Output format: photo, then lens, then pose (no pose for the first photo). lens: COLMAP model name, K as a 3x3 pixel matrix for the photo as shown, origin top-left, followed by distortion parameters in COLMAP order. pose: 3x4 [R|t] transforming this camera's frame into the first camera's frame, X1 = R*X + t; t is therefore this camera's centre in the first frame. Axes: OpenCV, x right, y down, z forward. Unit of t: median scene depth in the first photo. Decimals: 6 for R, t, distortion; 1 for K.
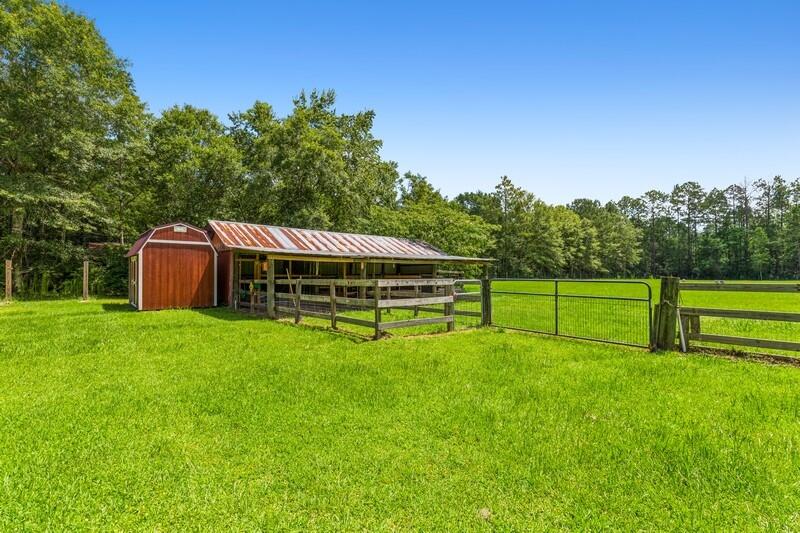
lens RADIAL K [[358.4, 0, 400.0], [0, 358.4, 266.5], [0, 0, 1]] dist [0.002847, 0.000276]
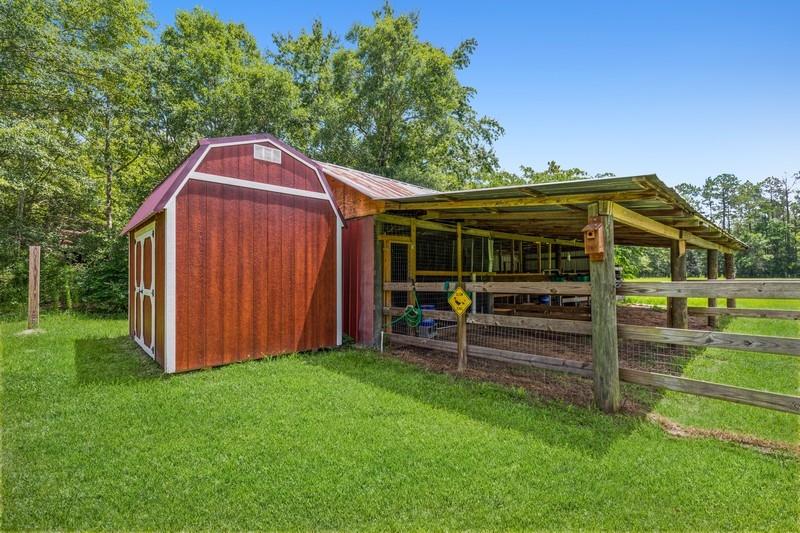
lens RADIAL K [[353.2, 0, 395.7], [0, 353.2, 265.0], [0, 0, 1]] dist [-0.002408, 0.000027]
pose [[0.999585, -0.007126, 0.027918, -0.408679], [0.007336, 0.999945, -0.007438, 0.016877], [-0.027863, 0.007639, 0.999583, 0.518354]]
